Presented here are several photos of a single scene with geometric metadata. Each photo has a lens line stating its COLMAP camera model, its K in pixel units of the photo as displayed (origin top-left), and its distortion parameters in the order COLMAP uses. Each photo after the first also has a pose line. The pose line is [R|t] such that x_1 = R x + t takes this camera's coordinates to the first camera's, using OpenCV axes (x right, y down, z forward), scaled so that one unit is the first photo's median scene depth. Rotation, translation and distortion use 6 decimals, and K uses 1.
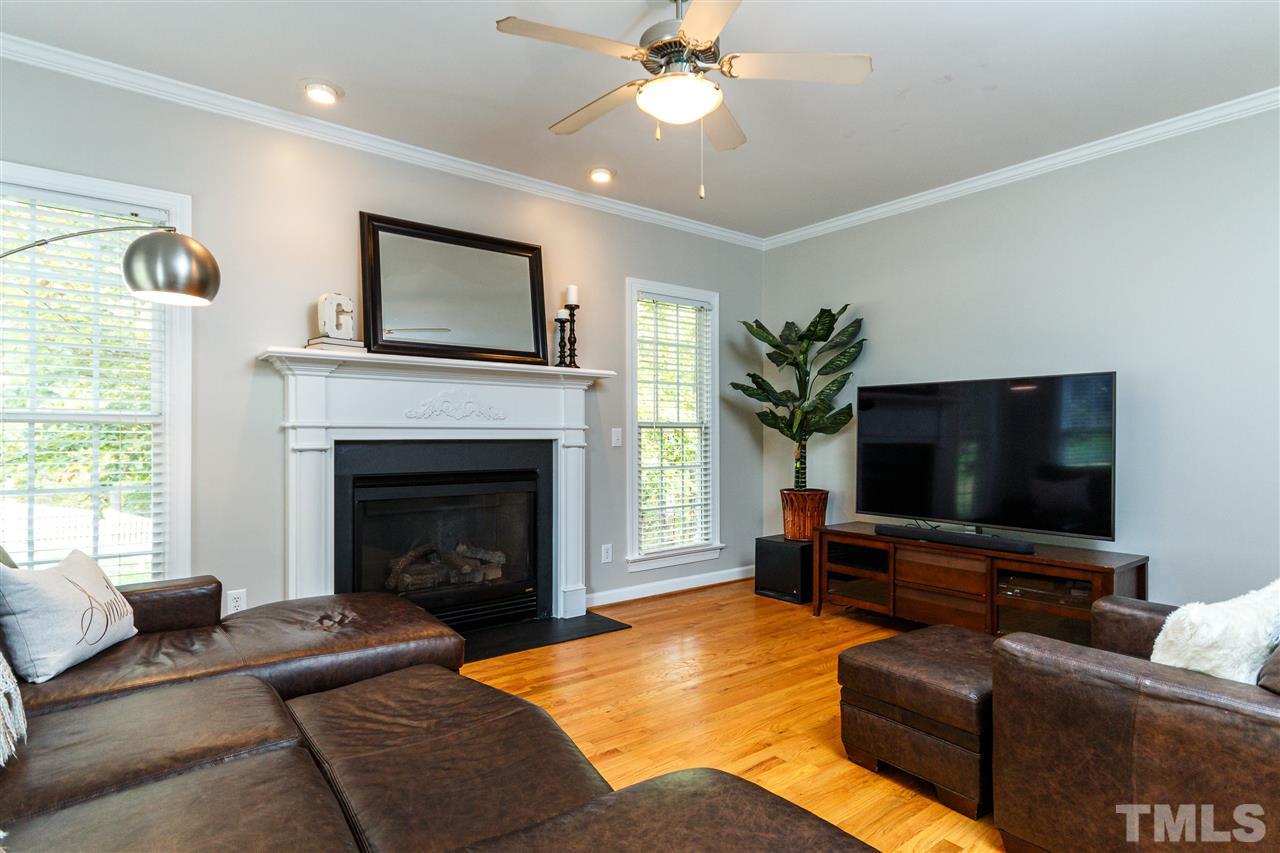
lens RADIAL K [[681.2, 0, 636.1], [0, 681.2, 434.2], [0, 0, 1]] dist [0.008062, 0.000784]
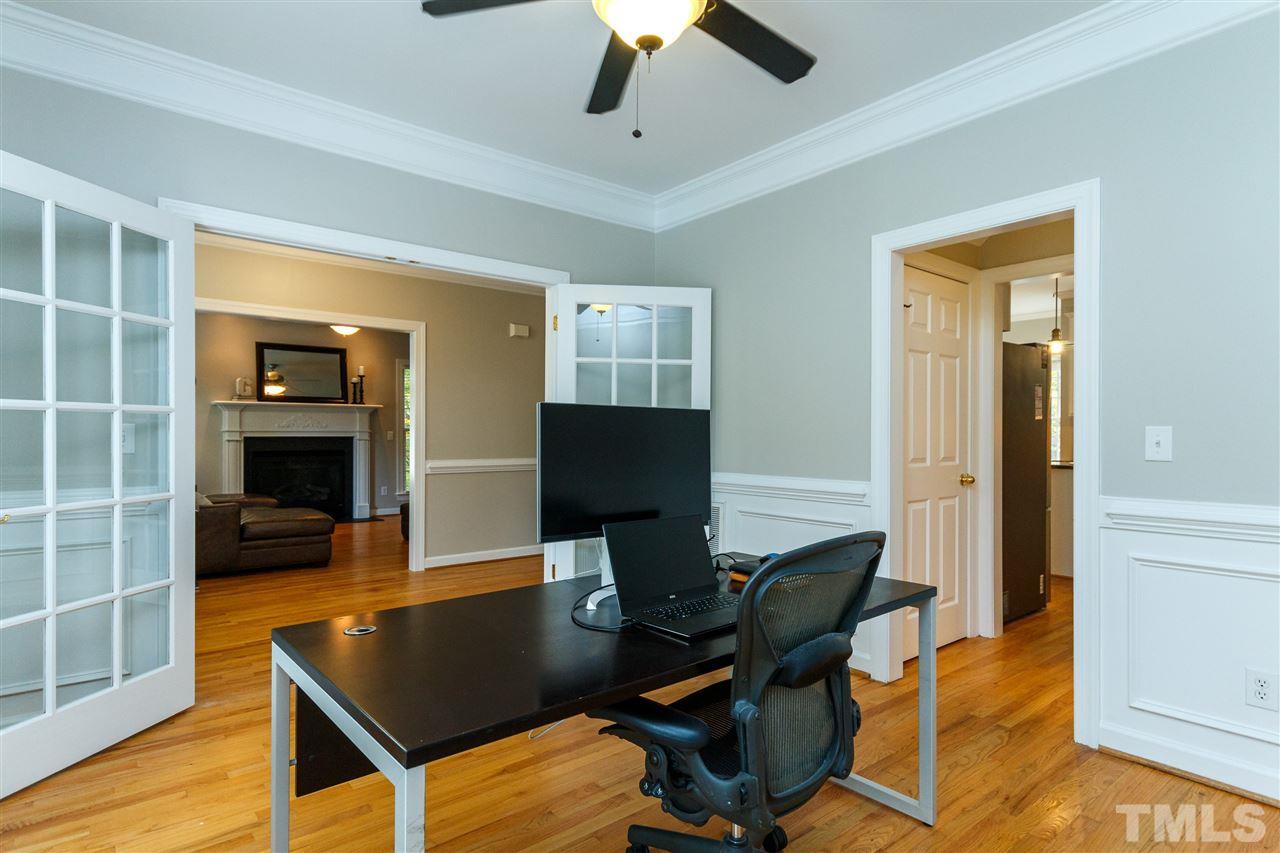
lens RADIAL K [[681.2, 0, 645.8], [0, 681.2, 431.0], [0, 0, 1]] dist [0.008062, 0.000784]
pose [[0.999481, 0.002245, 0.032150, 0.754896], [-0.002182, 0.999996, -0.001998, -0.008746], [-0.032155, 0.001927, 0.999481, -1.226370]]
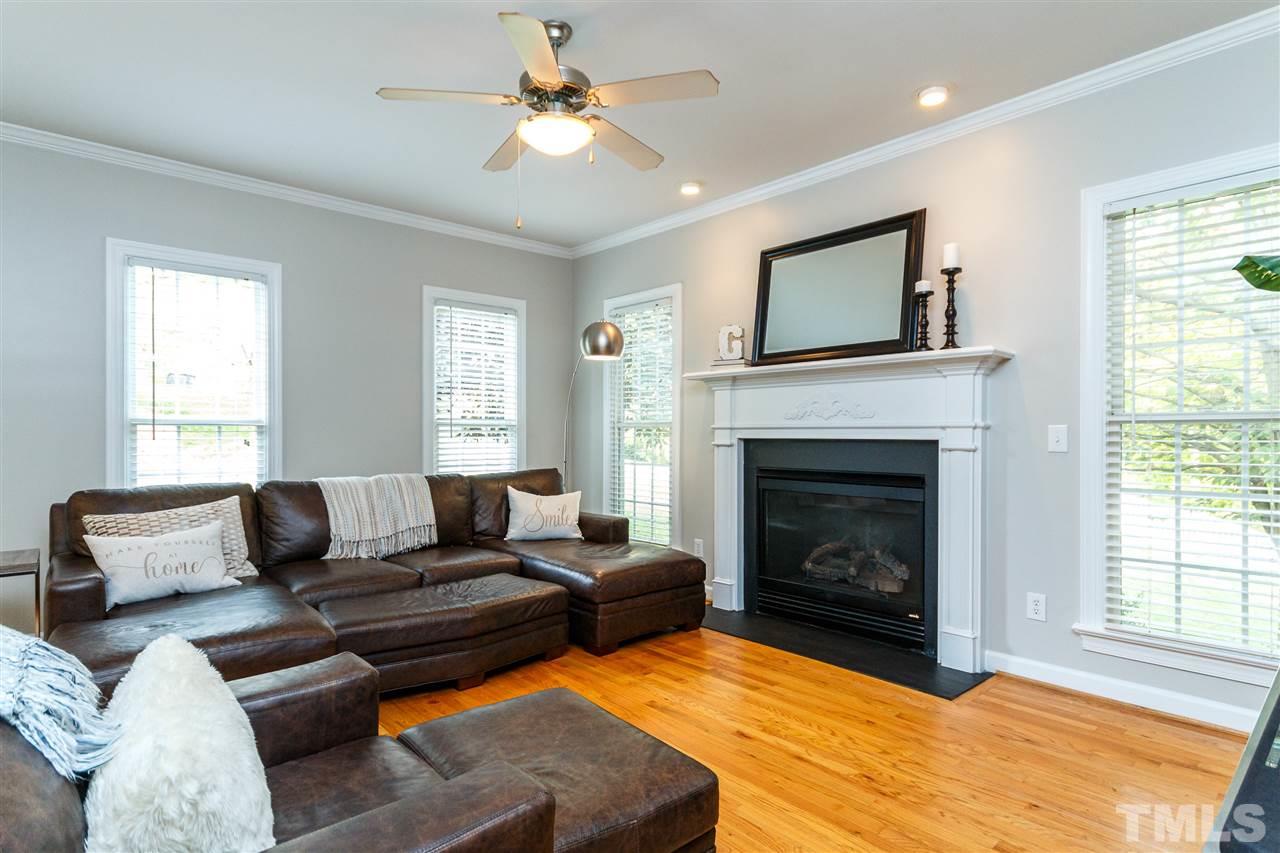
lens RADIAL K [[681.2, 0, 642.1], [0, 681.2, 430.8], [0, 0, 1]] dist [0.008062, 0.000784]
pose [[0.057570, -0.003777, -0.998334, 0.675122], [0.000713, 0.999993, -0.003742, -0.000623], [0.998341, -0.000496, 0.057572, 0.607124]]
